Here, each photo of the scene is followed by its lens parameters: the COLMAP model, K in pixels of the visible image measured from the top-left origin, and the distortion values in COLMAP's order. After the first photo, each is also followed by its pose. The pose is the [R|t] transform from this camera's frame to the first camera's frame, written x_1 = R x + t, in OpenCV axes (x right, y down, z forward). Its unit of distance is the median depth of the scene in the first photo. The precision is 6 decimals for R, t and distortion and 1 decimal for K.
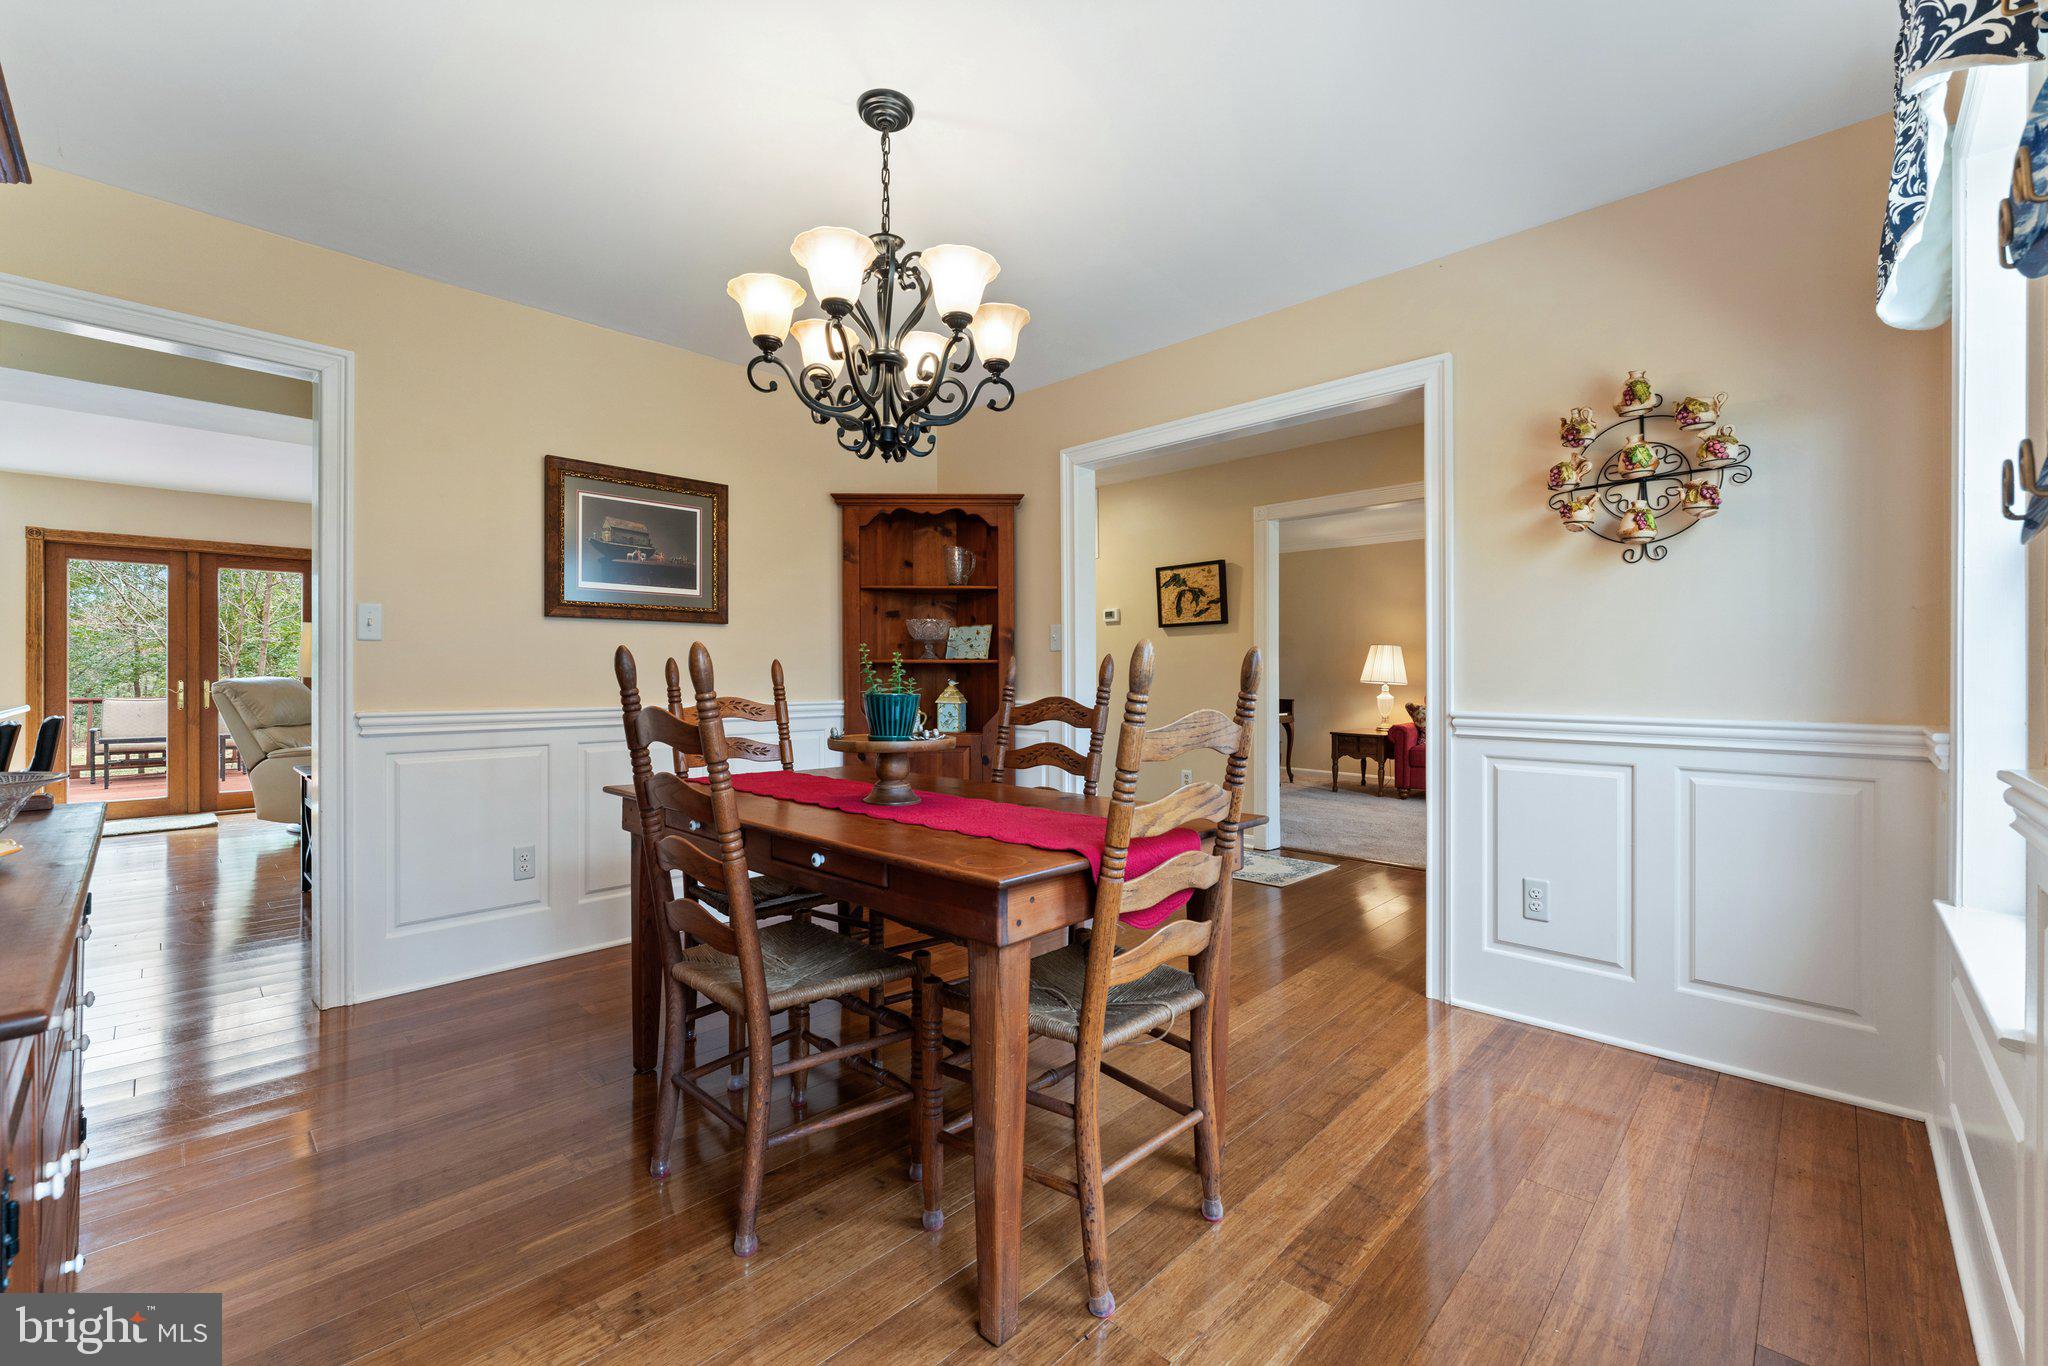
lens RADIAL K [[836.8, 0, 1028.3], [0, 836.8, 668.1], [0, 0, 1]] dist [-0.002027, -0.000543]
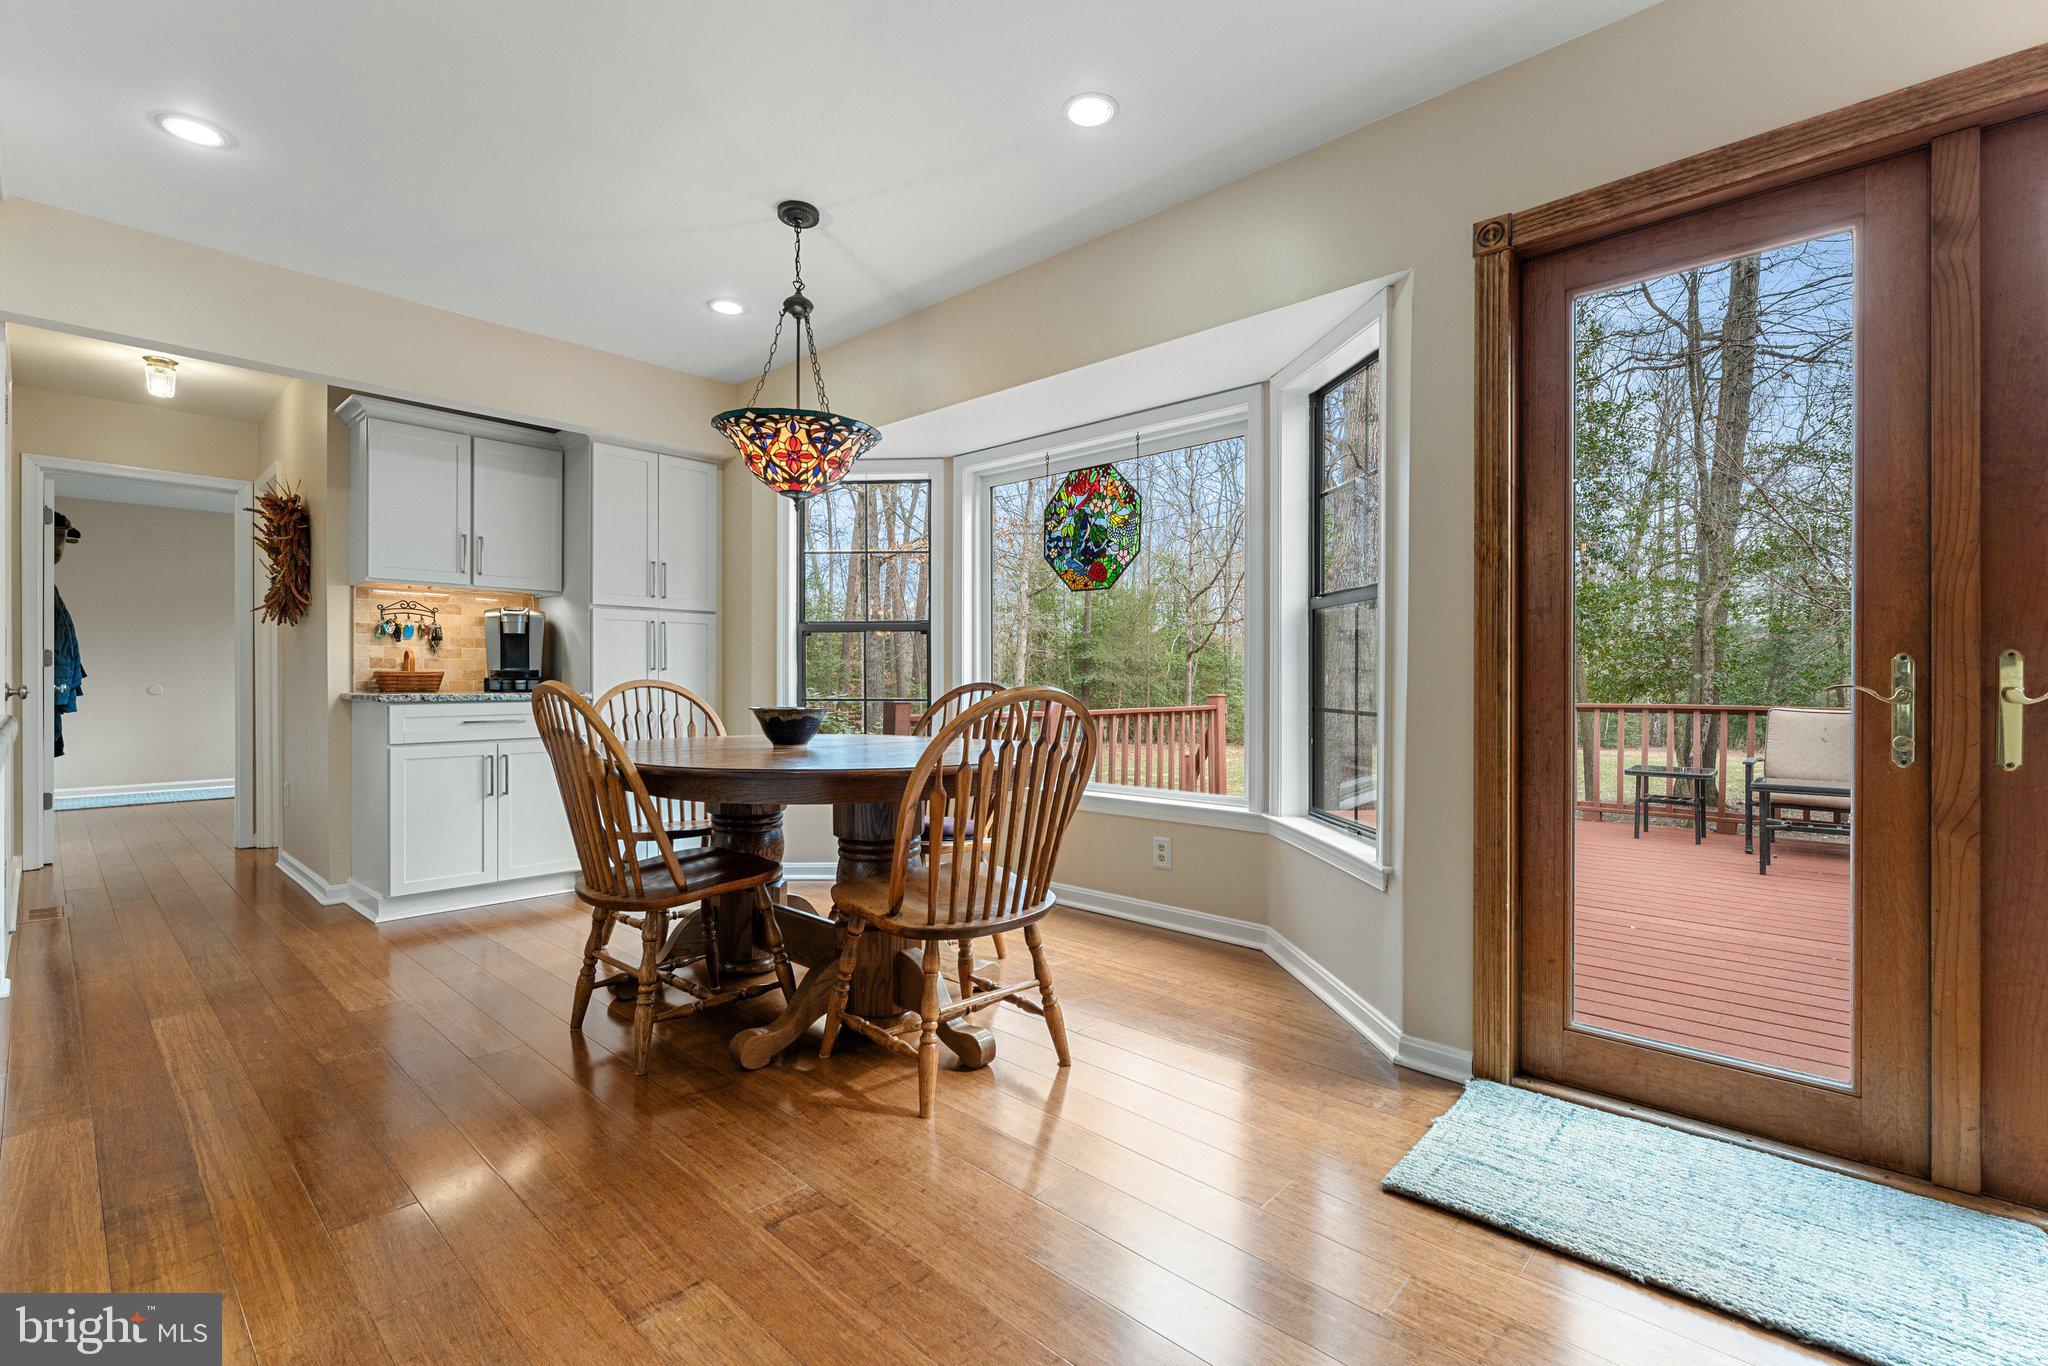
lens RADIAL K [[902.1, 0, 1024.0], [0, 902.1, 683.0], [0, 0, 1]] dist [0.000944, -0.000012]
pose [[0.010740, 0.002668, -0.999939, -0.746623], [0.002019, 0.999994, 0.002690, 0.022244], [0.999940, -0.002048, 0.010734, 0.731905]]
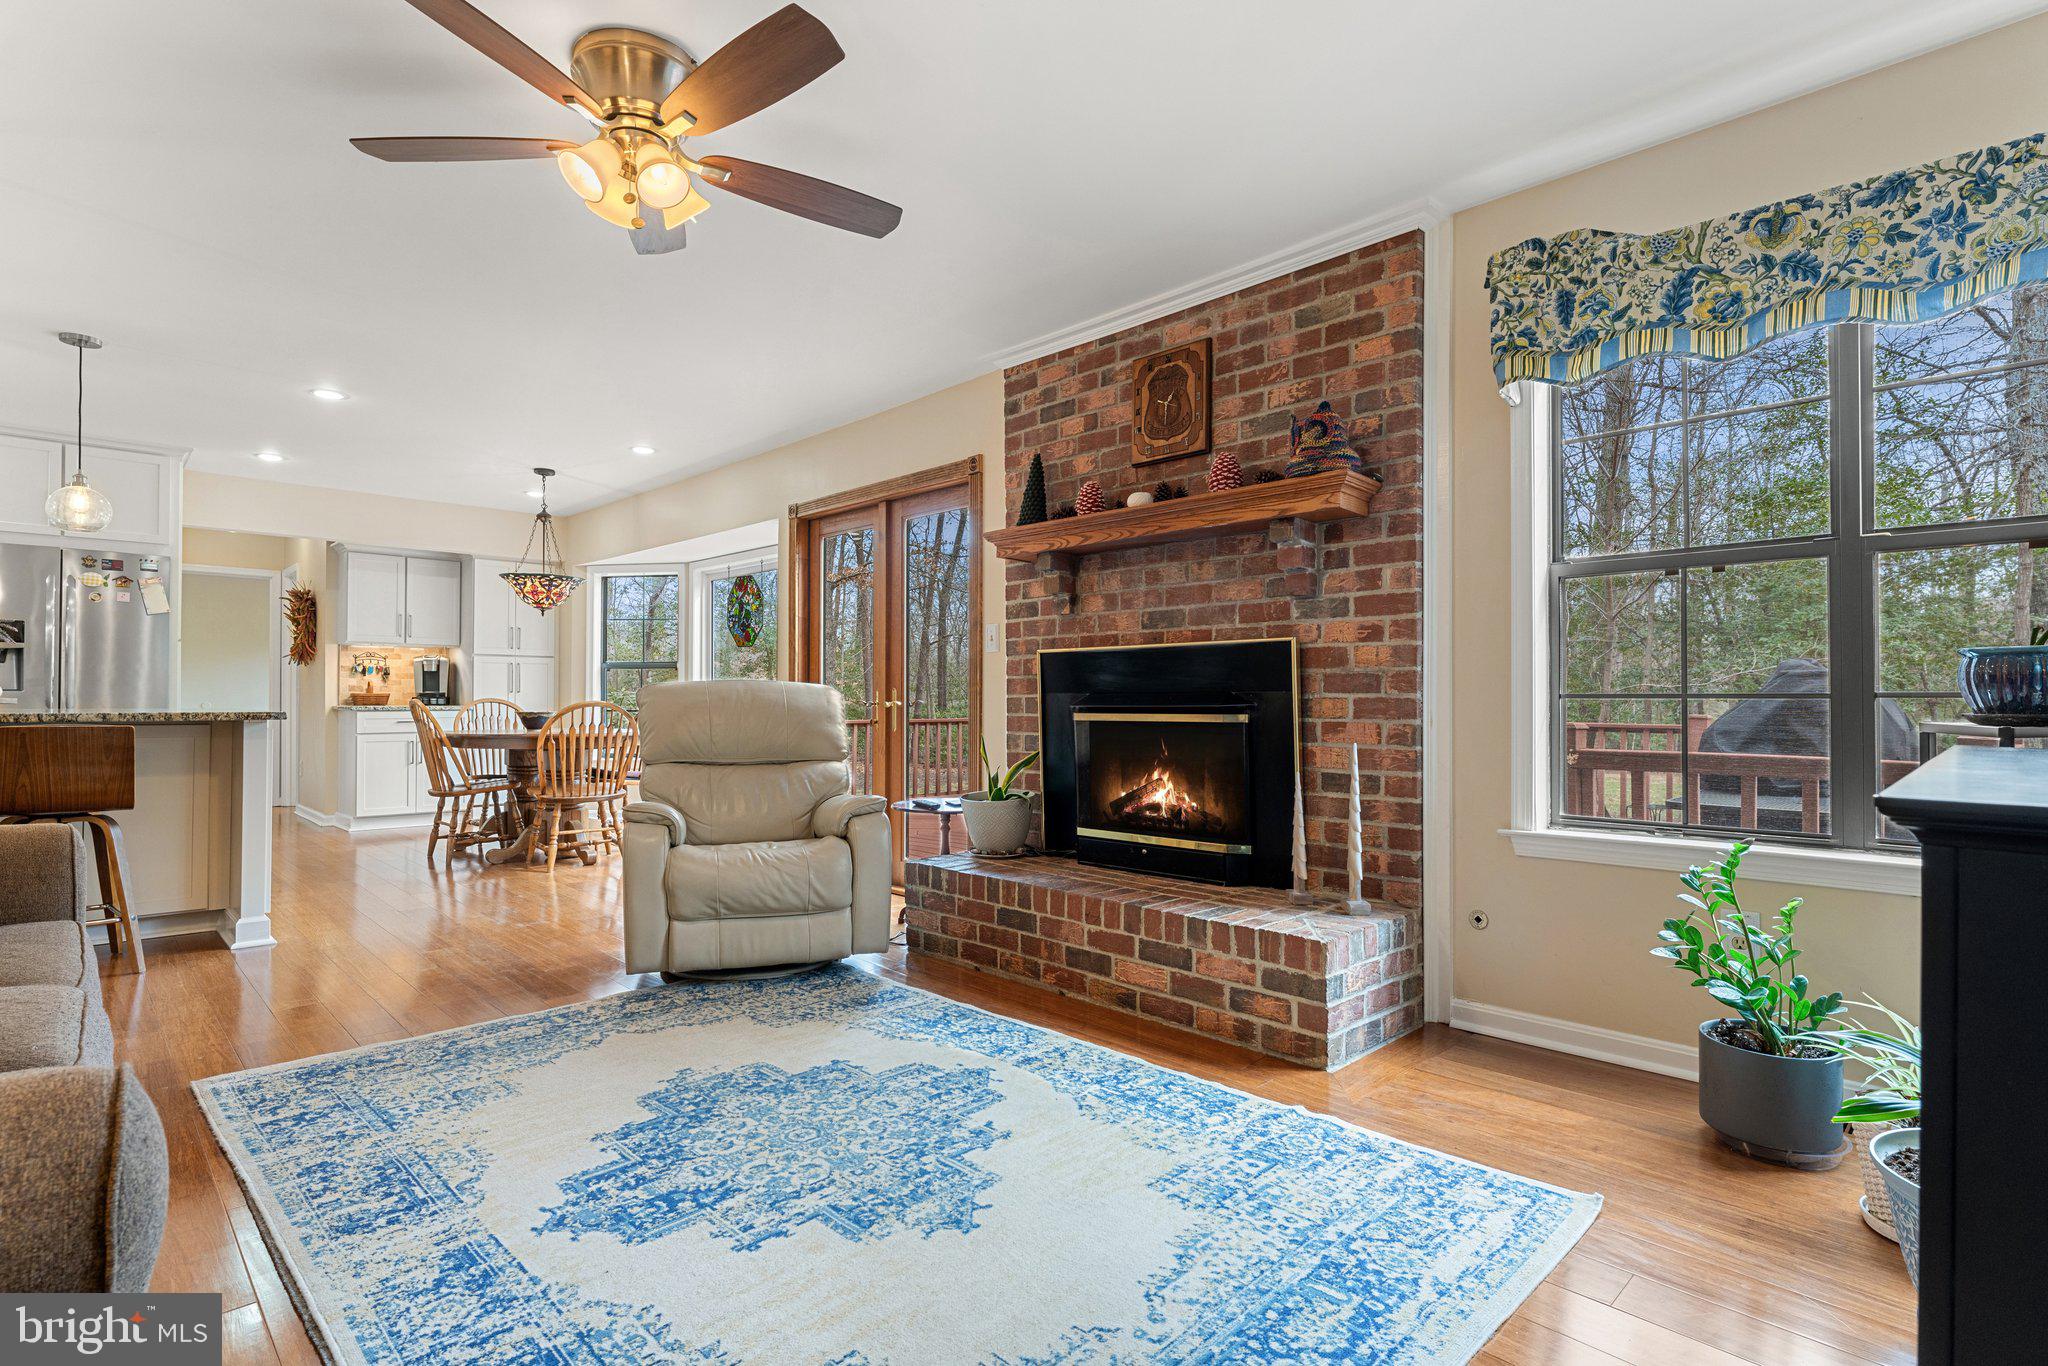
lens RADIAL K [[1006.3, 0, 1022.9], [0, 1006.3, 689.5], [0, 0, 1]] dist [-0.014288, 0.000251]
pose [[-0.040439, -0.008119, -0.999149, -0.187683], [0.002327, 0.999964, -0.008220, 0.021961], [0.999179, -0.002658, -0.040419, 1.160267]]
